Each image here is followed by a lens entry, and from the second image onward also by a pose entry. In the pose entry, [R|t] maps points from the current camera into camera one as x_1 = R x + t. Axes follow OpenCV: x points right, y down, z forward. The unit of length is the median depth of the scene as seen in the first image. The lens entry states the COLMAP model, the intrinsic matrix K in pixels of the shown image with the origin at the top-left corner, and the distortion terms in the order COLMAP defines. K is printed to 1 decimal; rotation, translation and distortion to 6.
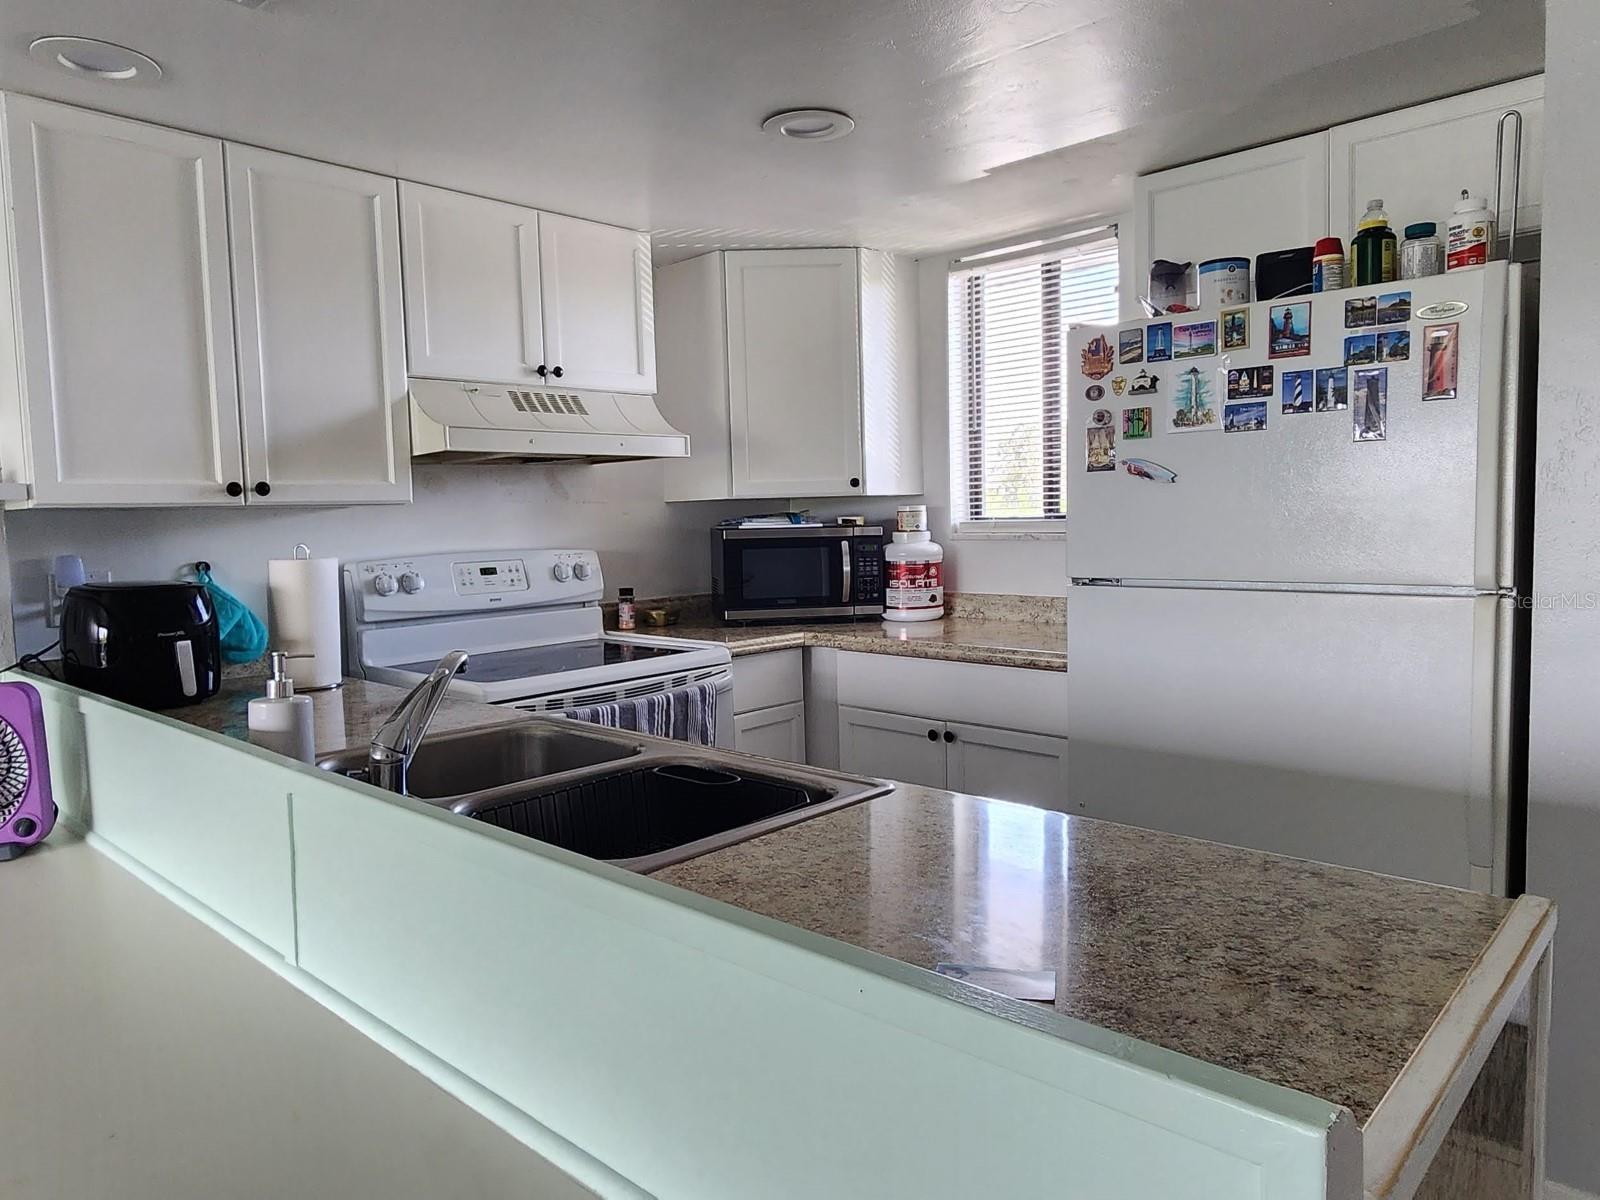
lens RADIAL K [[1064.6, 0, 793.4], [0, 1064.6, 594.5], [0, 0, 1]] dist [-0.000042, -0.000788]
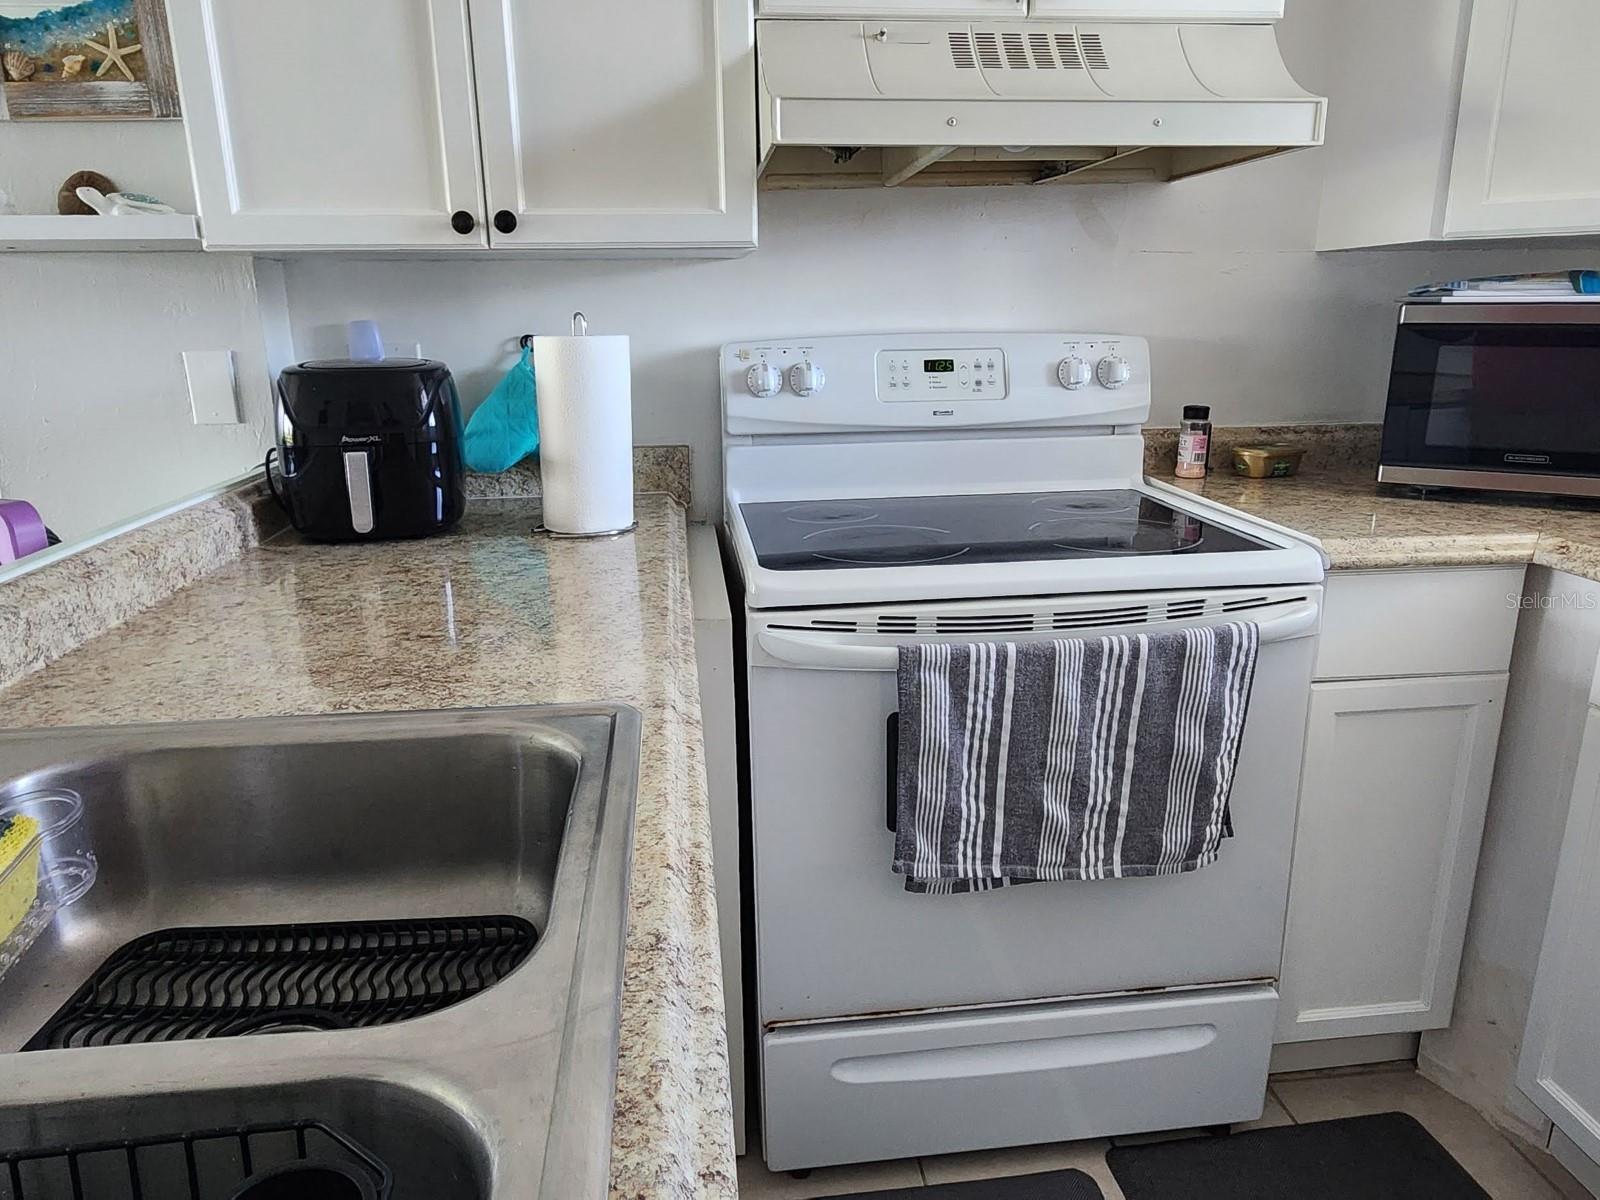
lens RADIAL K [[1062.8, 0, 803.4], [0, 1062.8, 594.2], [0, 0, 1]] dist [0.000912, -0.002865]
pose [[0.762620, 0.185627, -0.619639, 0.072542], [-0.056014, 0.973292, 0.222633, -0.030437], [0.644417, -0.135076, 0.752650, 0.550363]]
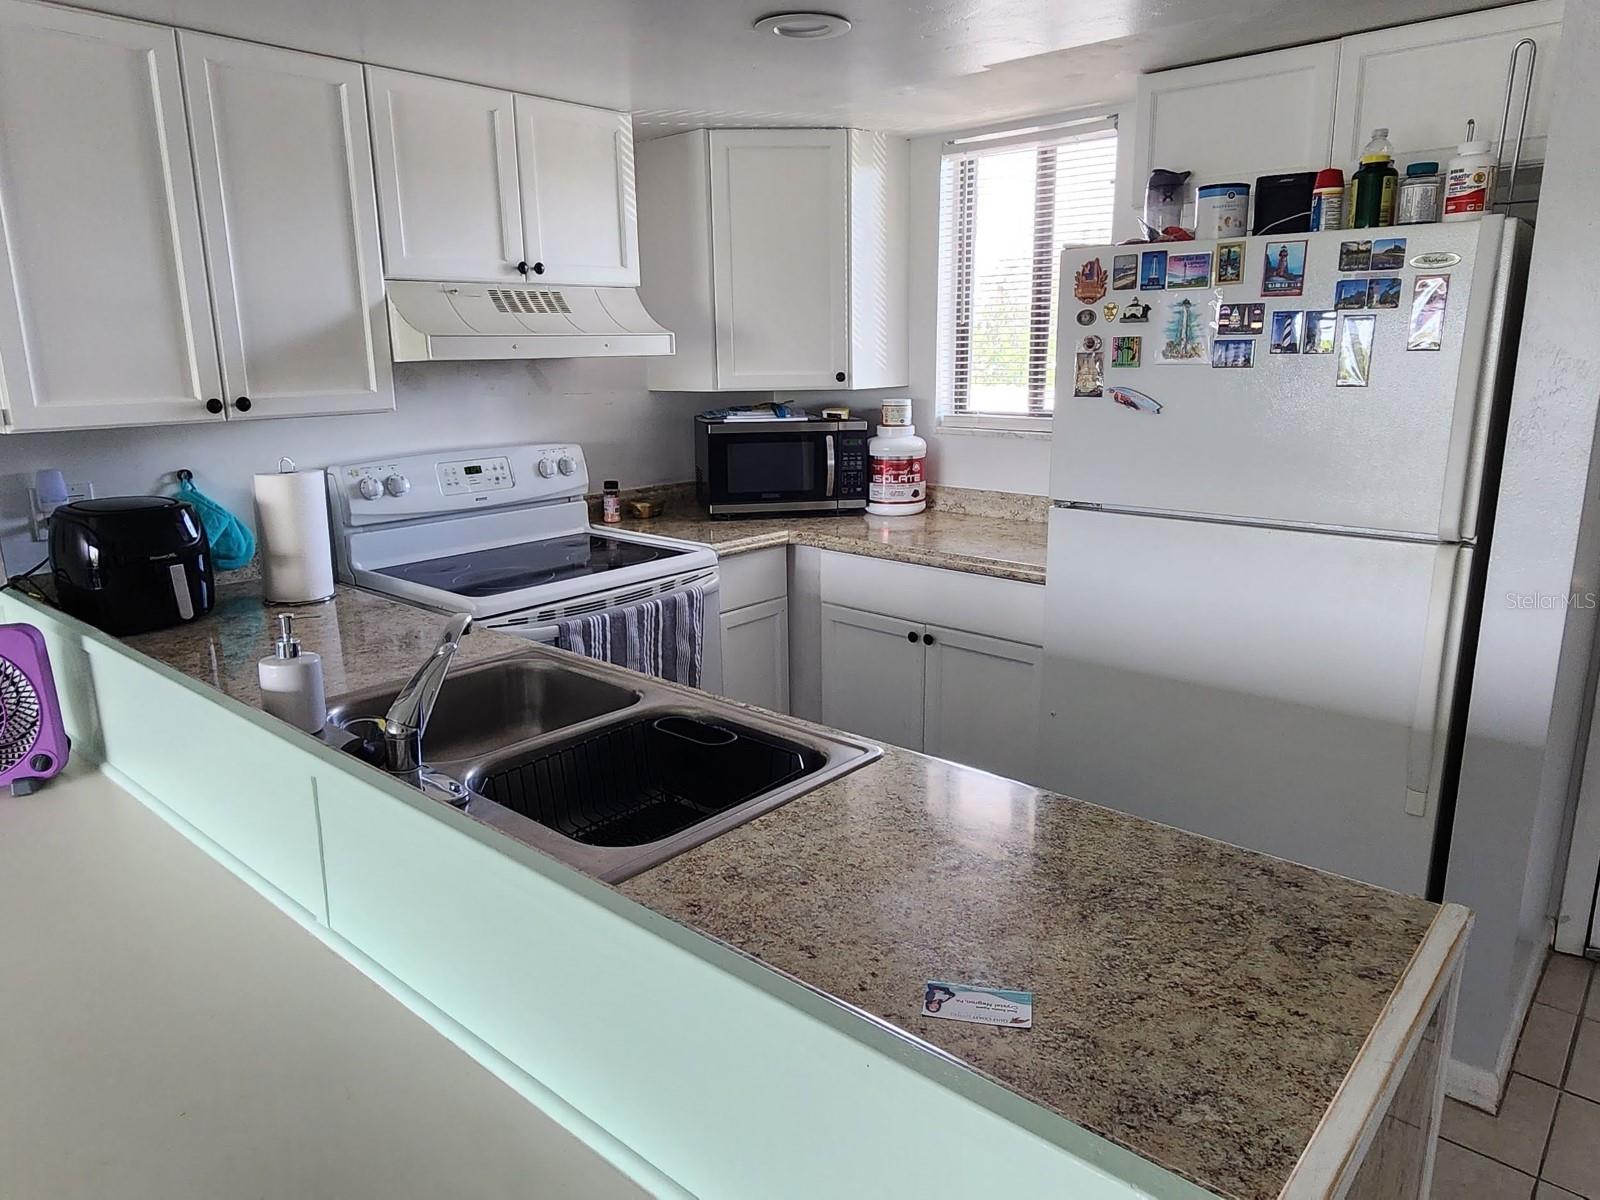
lens RADIAL K [[1062.8, 0, 803.4], [0, 1062.8, 594.2], [0, 0, 1]] dist [0.000912, -0.002865]
pose [[0.999393, 0.007227, 0.034065, -0.012352], [-0.012463, 0.987662, 0.156103, -0.078250], [-0.032517, -0.156433, 0.987153, -0.012644]]
